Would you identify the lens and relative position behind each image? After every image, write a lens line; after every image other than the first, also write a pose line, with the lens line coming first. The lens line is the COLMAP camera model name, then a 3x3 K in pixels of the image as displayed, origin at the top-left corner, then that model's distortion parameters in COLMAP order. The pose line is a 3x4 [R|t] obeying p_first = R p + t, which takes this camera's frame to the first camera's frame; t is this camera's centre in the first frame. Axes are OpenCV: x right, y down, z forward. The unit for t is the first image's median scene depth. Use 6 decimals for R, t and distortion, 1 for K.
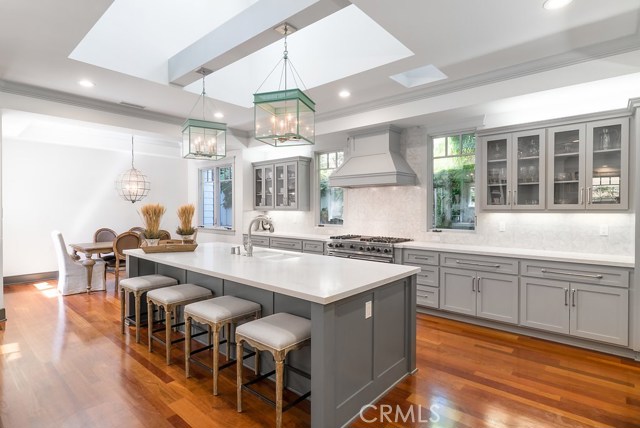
lens RADIAL K [[327.2, 0, 320.0], [0, 327.2, 214.0], [0, 0, 1]] dist [-0.004297, 0.000240]
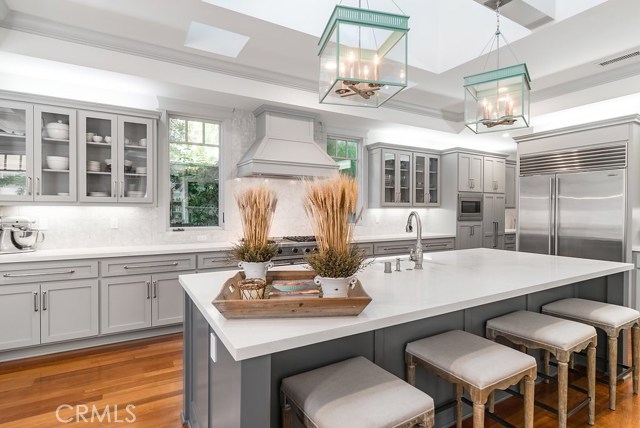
lens RADIAL K [[366.9, 0, 320.0], [0, 366.9, 214.0], [0, 0, 1]] dist [0.033929, 0.000266]
pose [[0.284261, -0.022039, 0.958494, -0.194813], [0.002624, 0.999750, 0.022210, -0.003200], [-0.958743, -0.003798, 0.284248, 0.171990]]
